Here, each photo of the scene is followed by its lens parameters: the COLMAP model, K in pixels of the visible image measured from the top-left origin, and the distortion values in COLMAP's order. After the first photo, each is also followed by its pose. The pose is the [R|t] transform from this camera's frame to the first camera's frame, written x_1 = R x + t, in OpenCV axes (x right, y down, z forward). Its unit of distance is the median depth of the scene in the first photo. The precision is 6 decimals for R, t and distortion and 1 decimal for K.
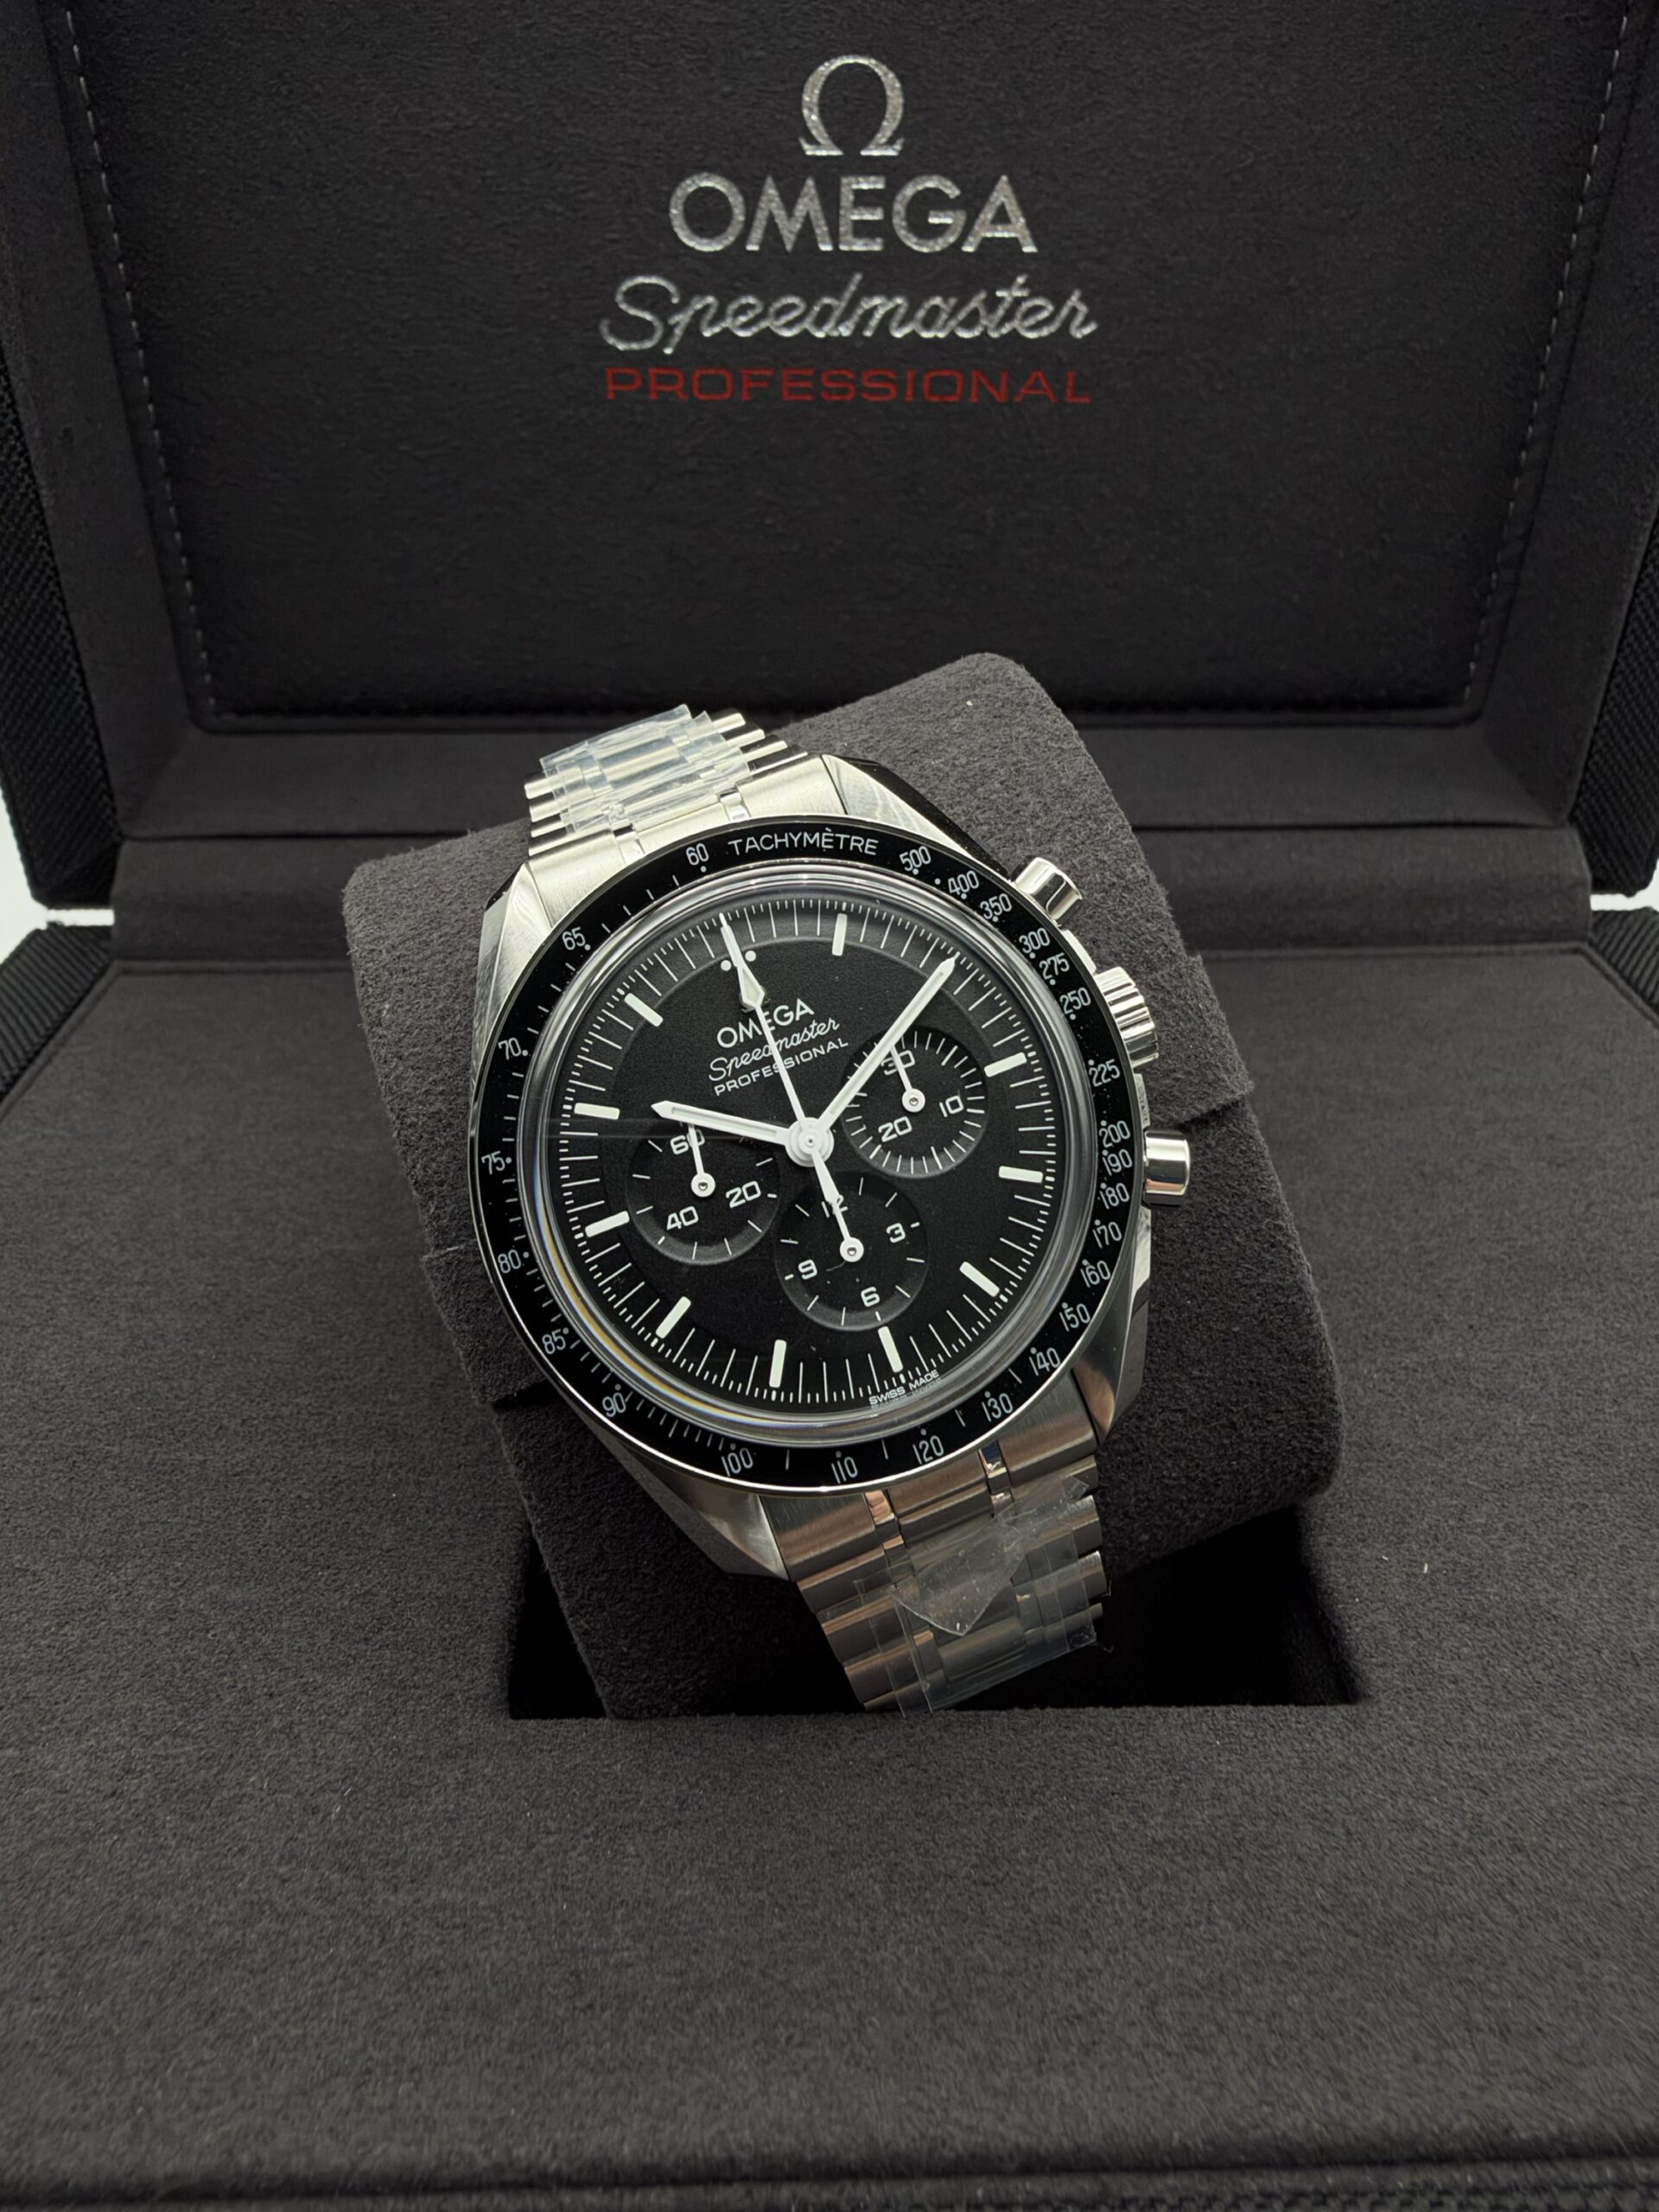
lens RADIAL K [[1632.1, 0, 824.3], [0, 1632.1, 872.4], [0, 0, 1]] dist [-0.012498, 0.012332]
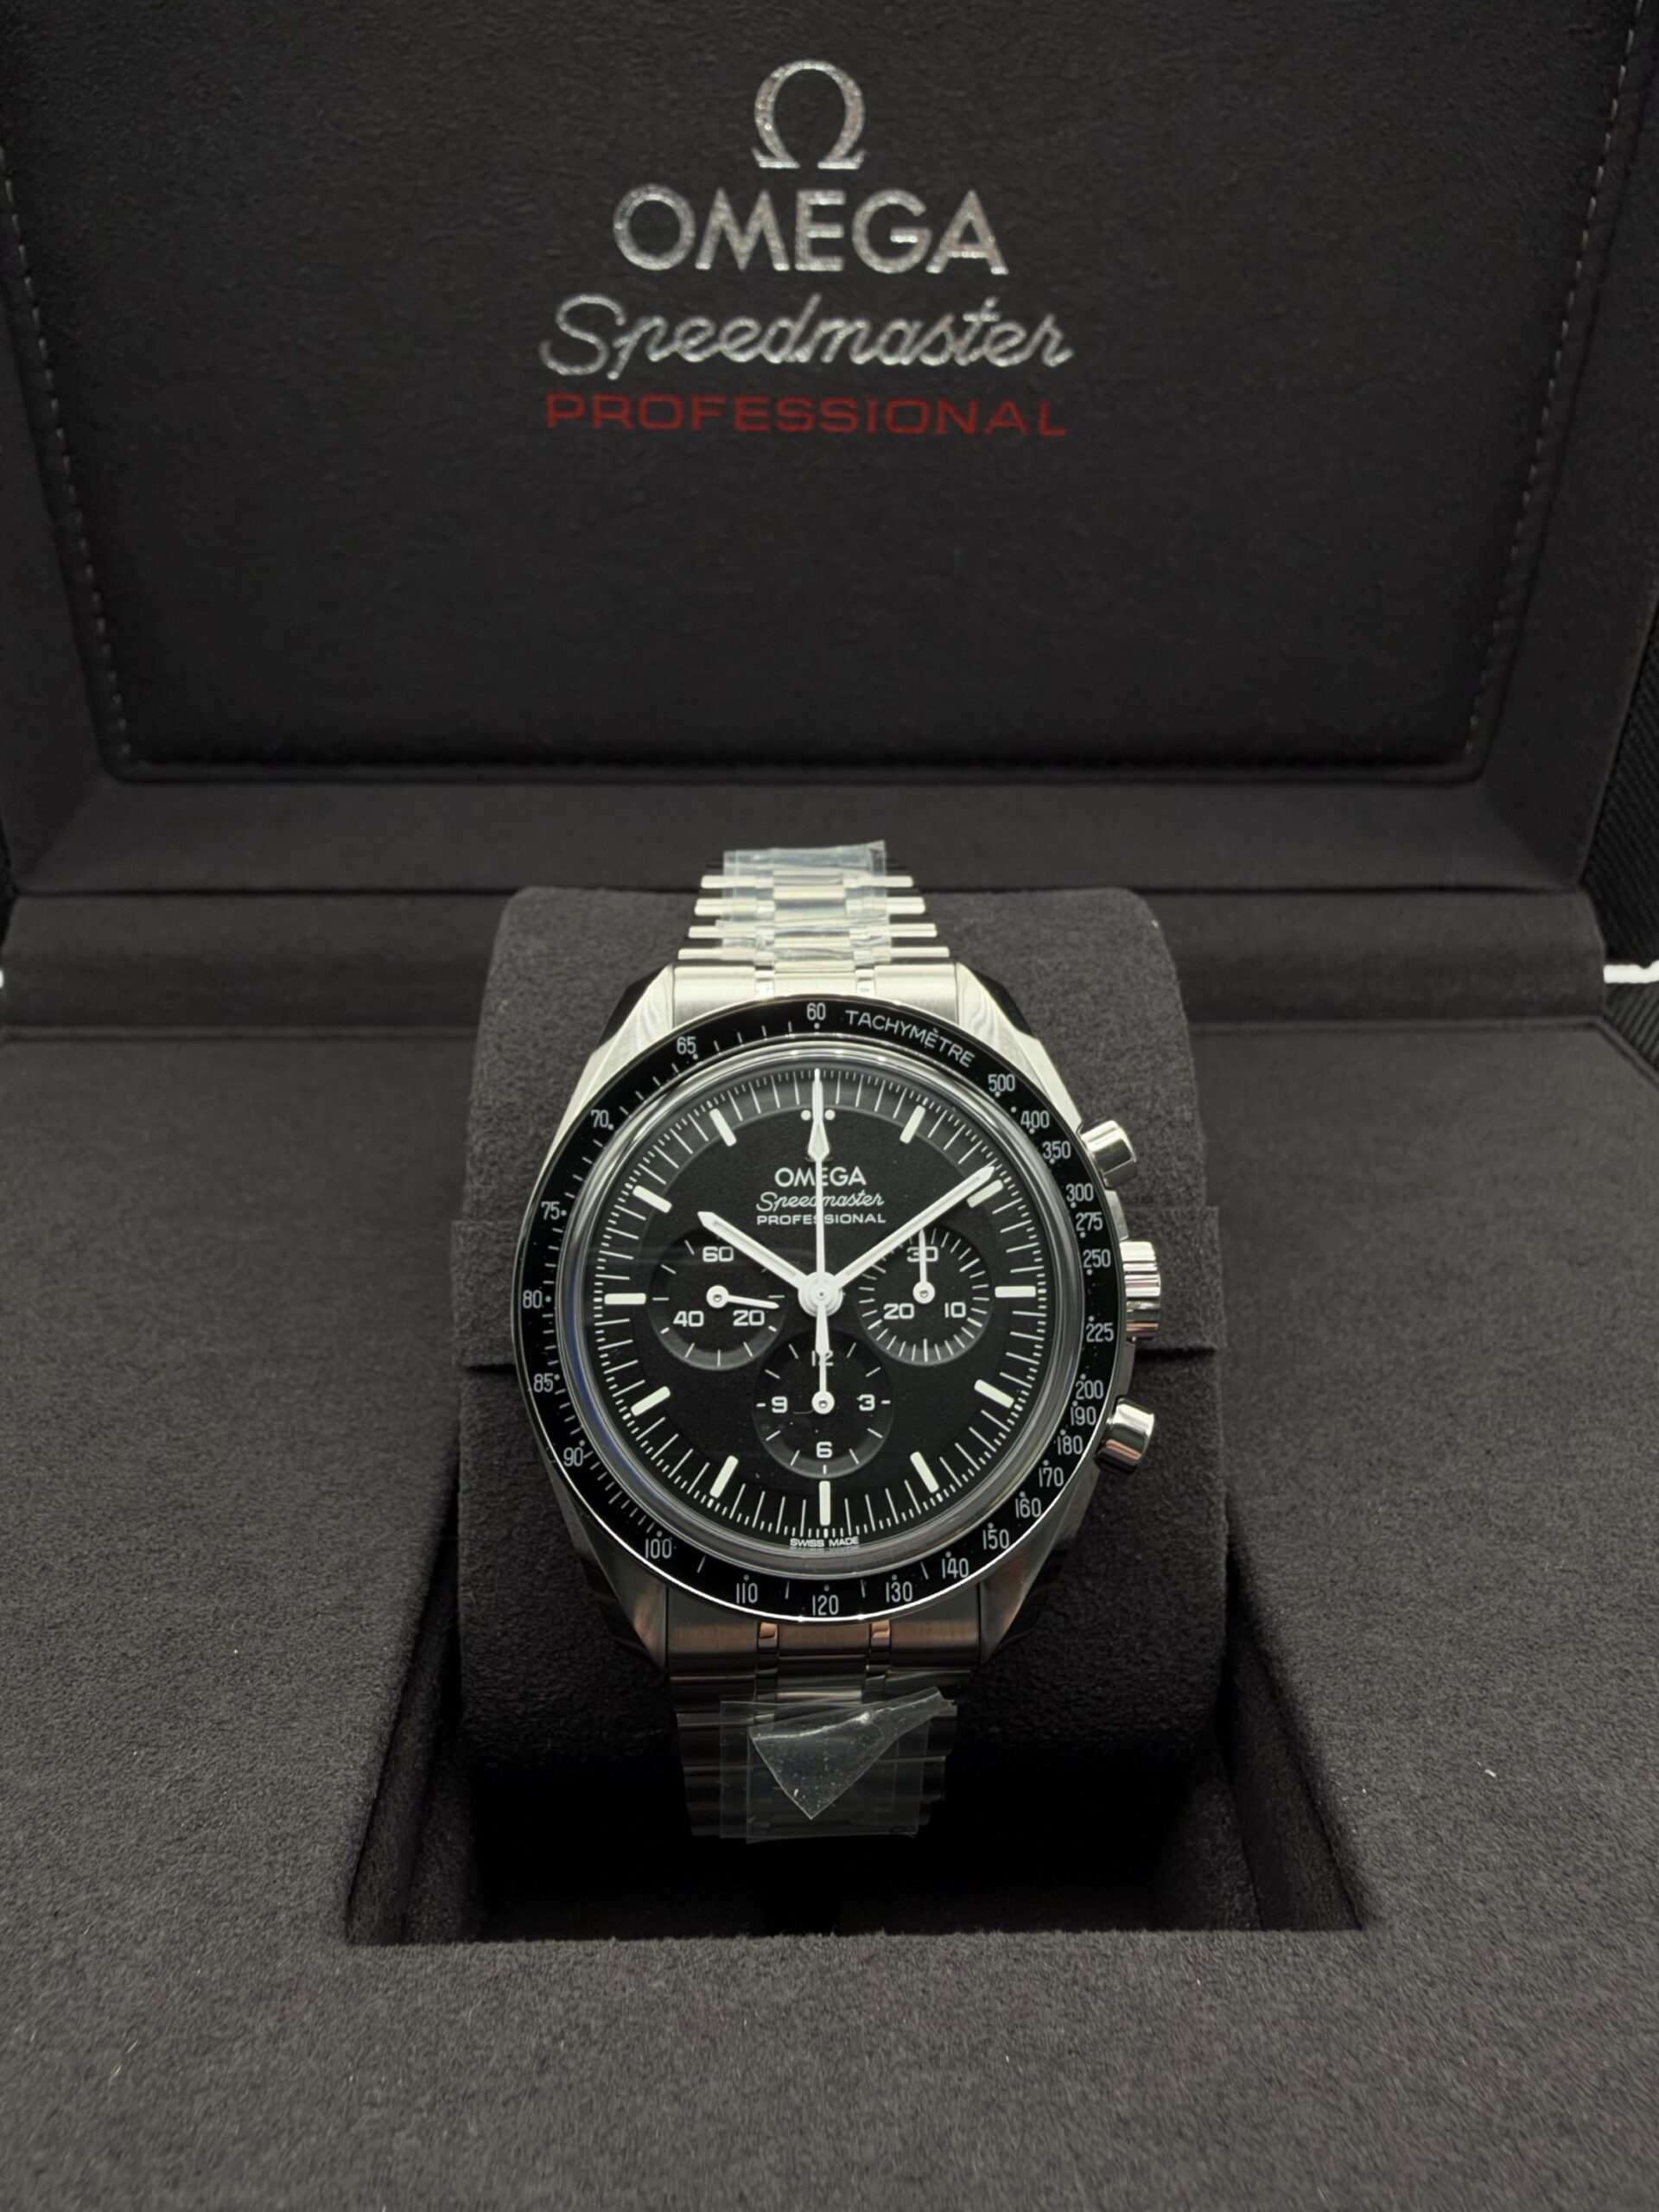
lens RADIAL K [[1632.1, 0, 825.4], [0, 1632.1, 874.0], [0, 0, 1]] dist [-0.012498, 0.012332]
pose [[0.999962, 0.006898, 0.005289, 0.023557], [-0.006662, 0.999041, -0.043271, 0.005345], [-0.005582, 0.043234, 0.999049, 0.079752]]
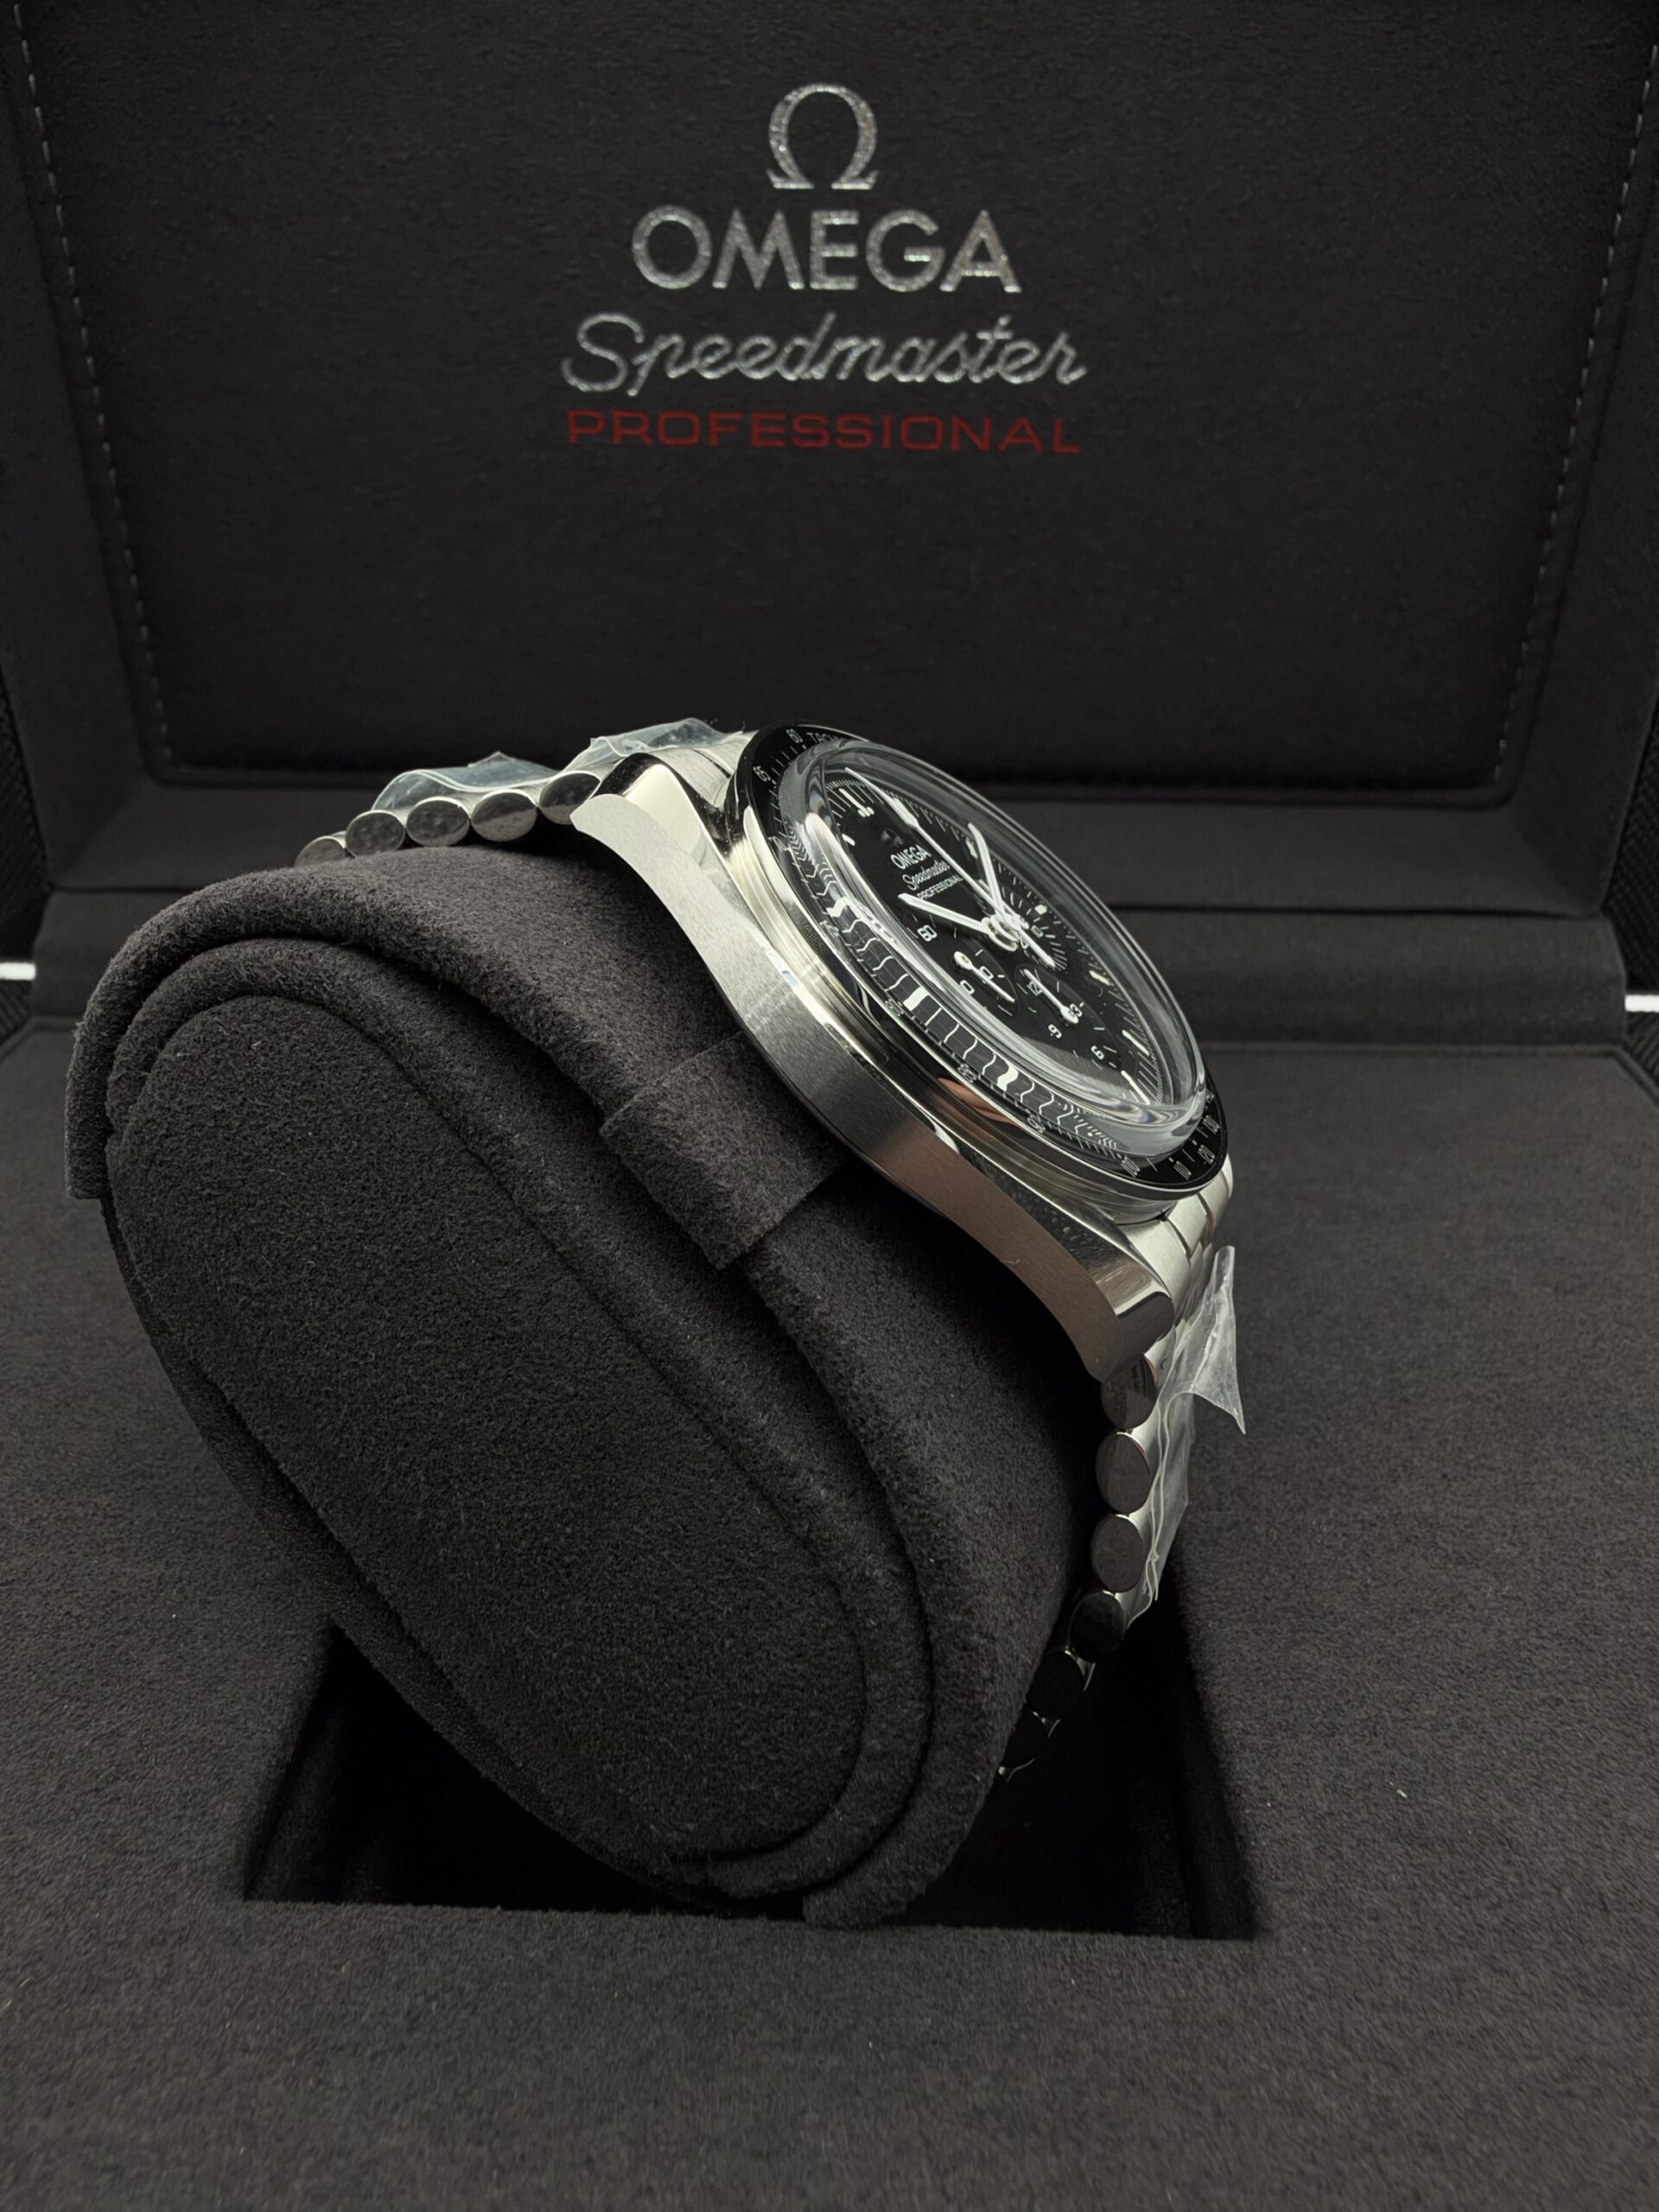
lens RADIAL K [[1632.1, 0, 825.6], [0, 1632.1, 874.4], [0, 0, 1]] dist [-0.012498, 0.012332]
pose [[0.998267, 0.025584, -0.053001, 0.076912], [-0.028683, 0.997872, -0.058548, 0.014604], [0.051390, 0.059967, 0.996877, 0.073511]]
